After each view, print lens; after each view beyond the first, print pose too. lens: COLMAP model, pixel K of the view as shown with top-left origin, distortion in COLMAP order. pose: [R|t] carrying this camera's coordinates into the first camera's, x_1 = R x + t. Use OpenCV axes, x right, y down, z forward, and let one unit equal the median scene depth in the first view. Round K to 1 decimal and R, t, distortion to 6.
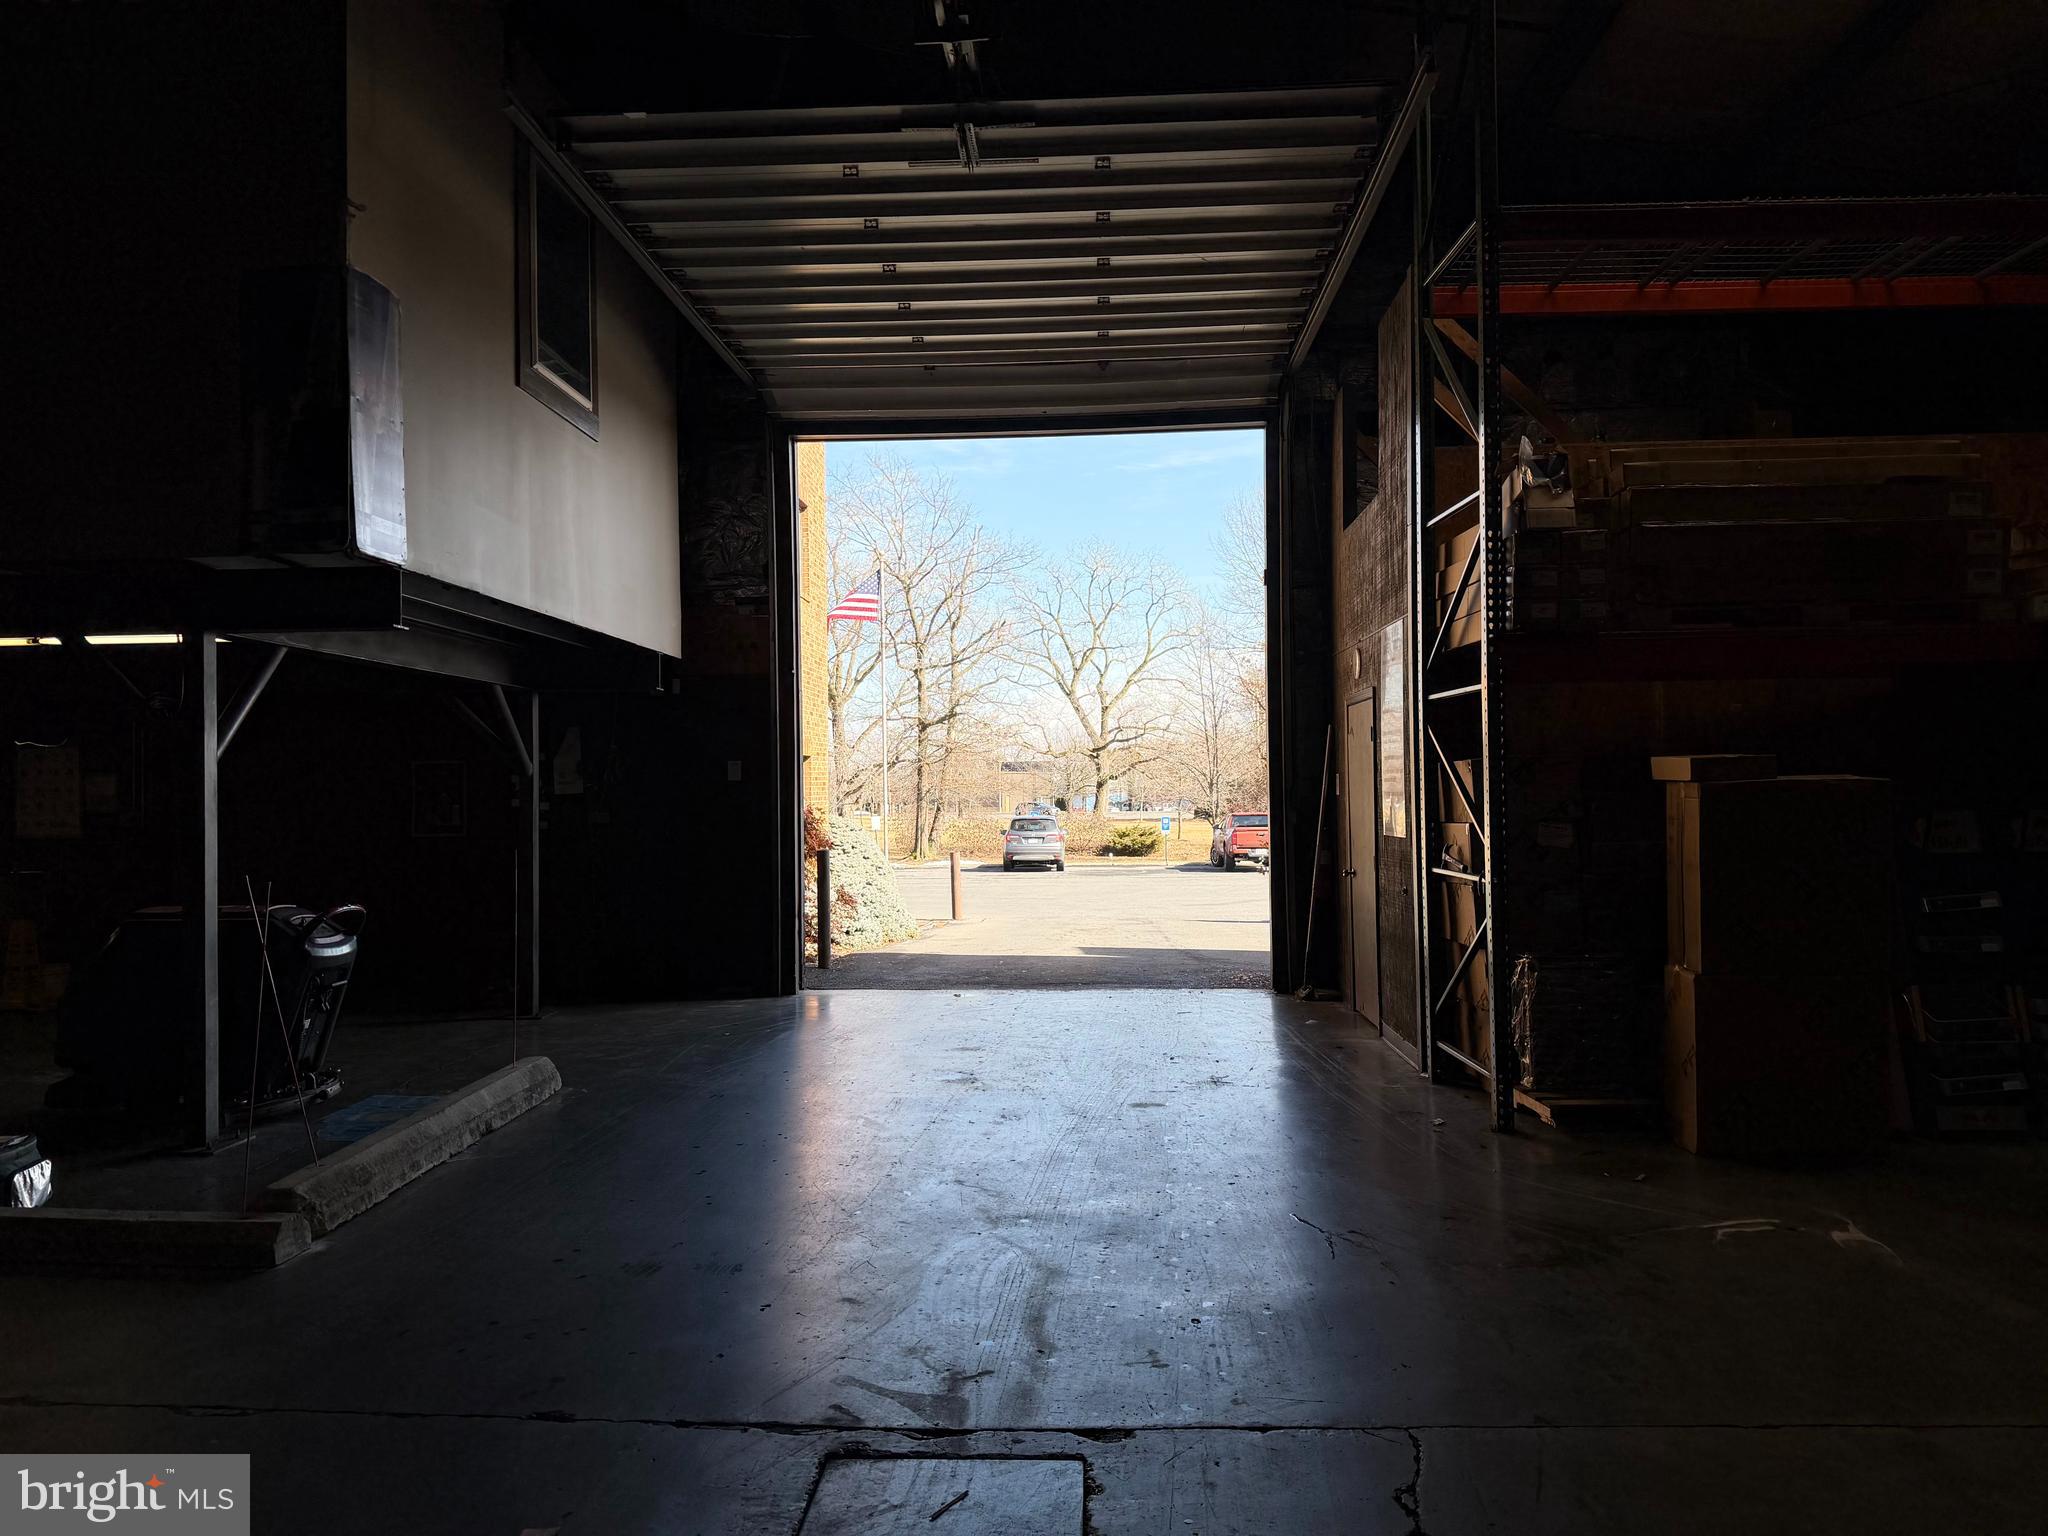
lens RADIAL K [[1448.4, 0, 1035.0], [0, 1448.4, 763.9], [0, 0, 1]] dist [0.080267, -0.052618]
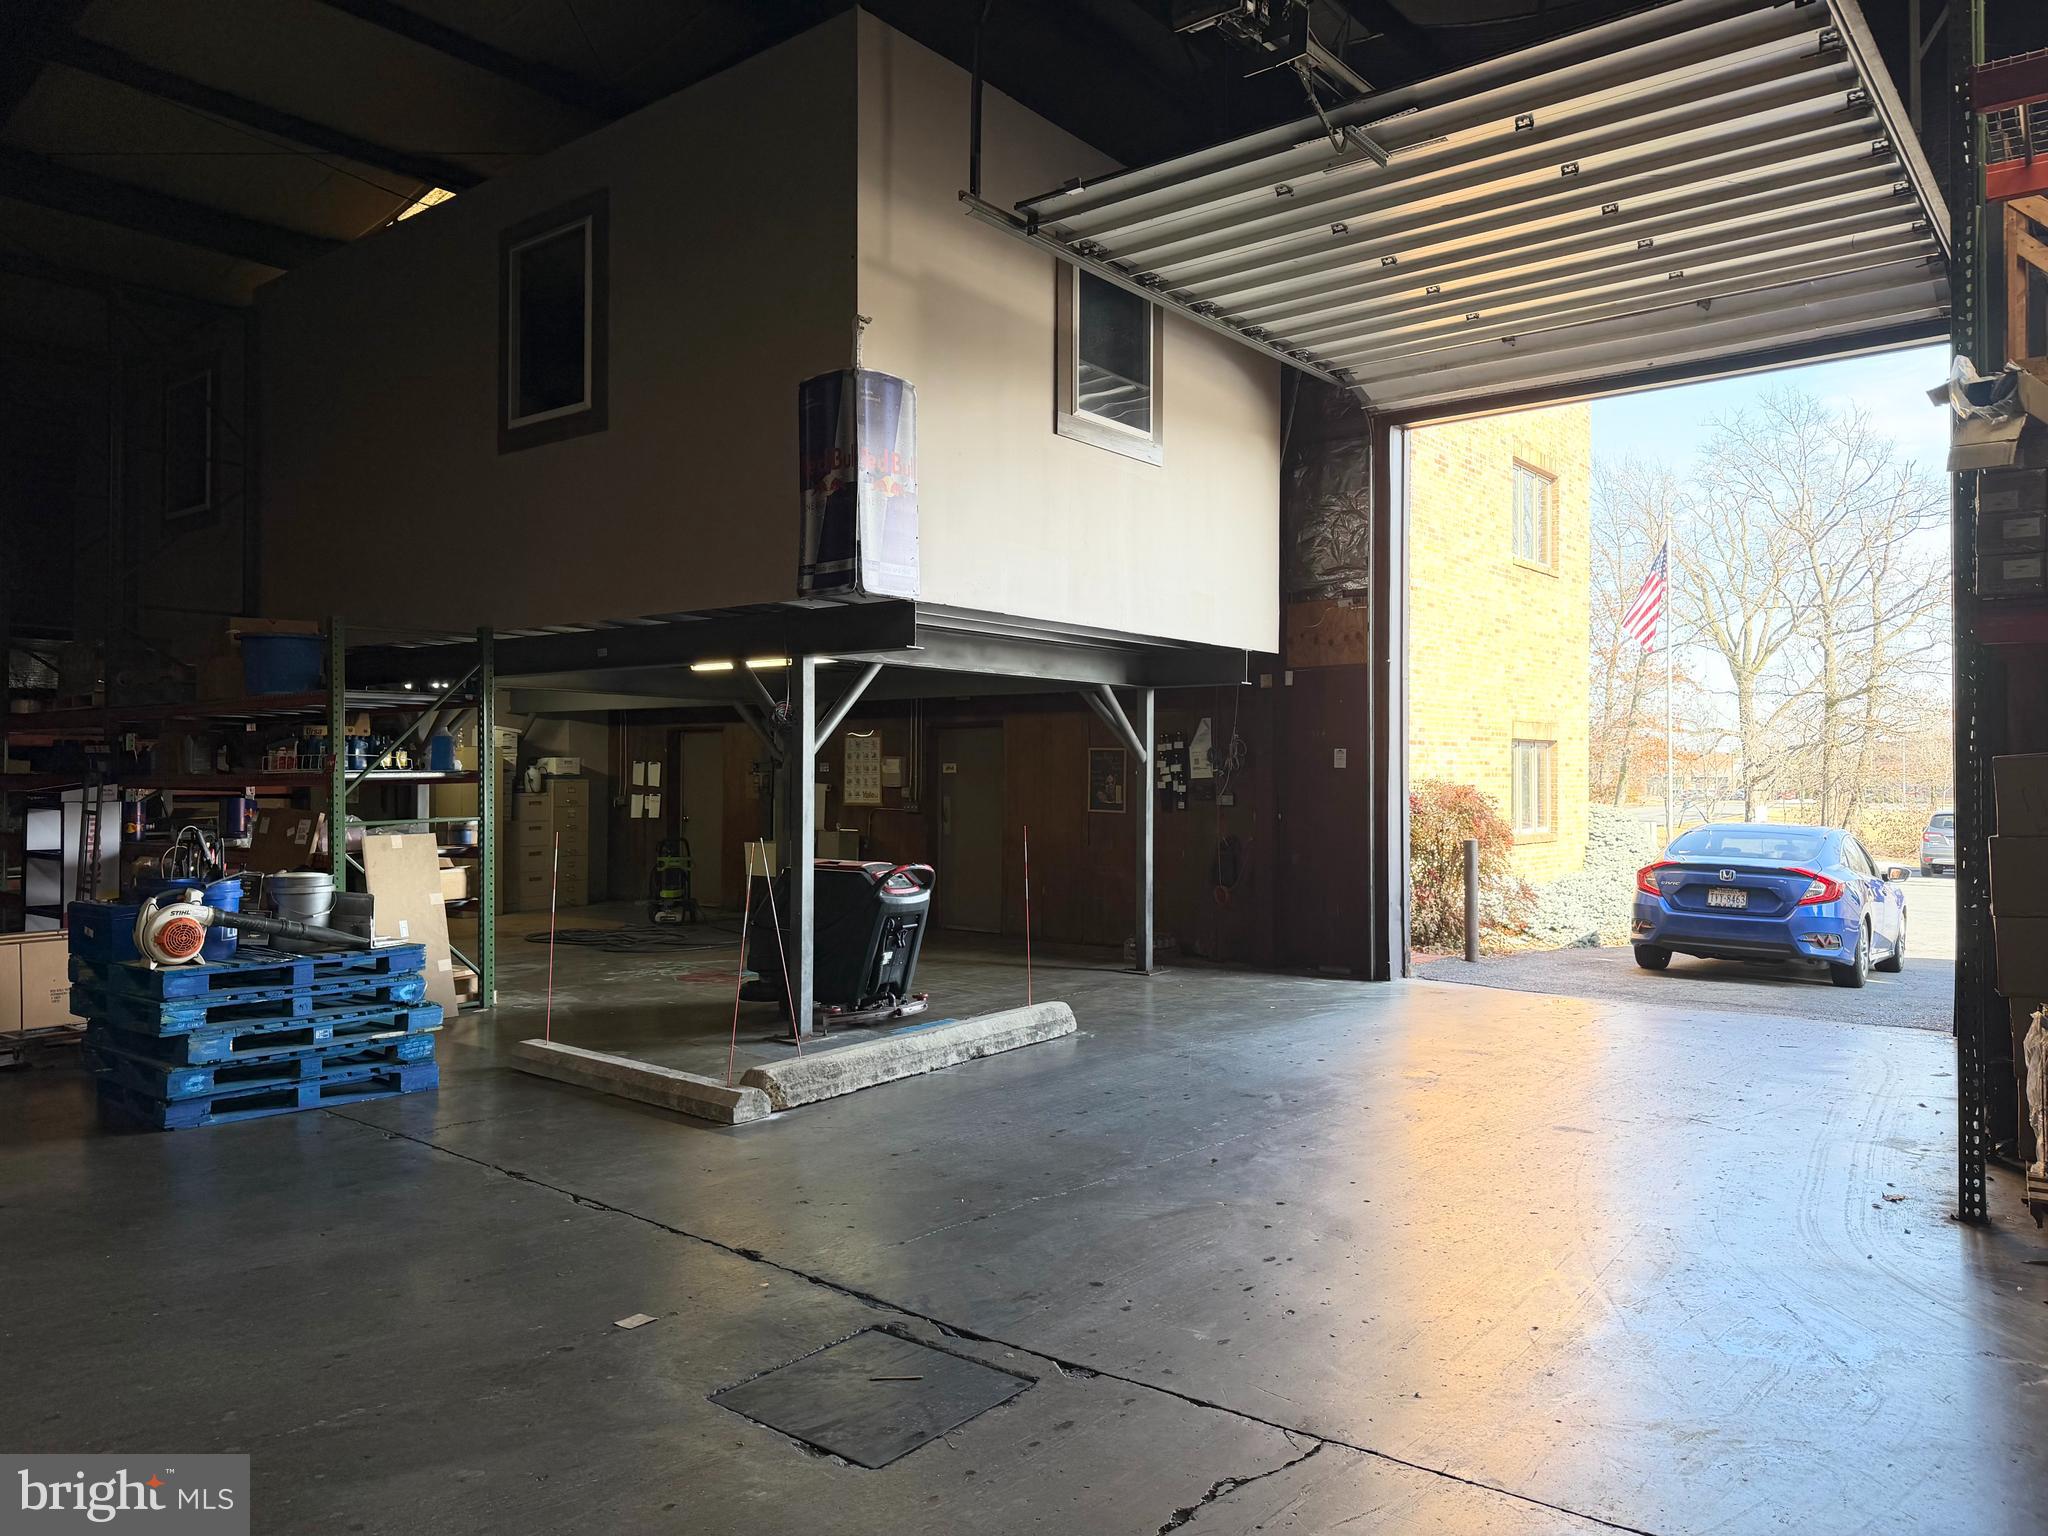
lens RADIAL K [[1448.4, 0, 1039.5], [0, 1448.4, 766.3], [0, 0, 1]] dist [0.080267, -0.052618]
pose [[0.817483, 0.011298, -0.575841, 0.250194], [-0.001755, 0.999852, 0.017127, -0.008186], [0.575949, -0.012990, 0.817382, 0.030044]]
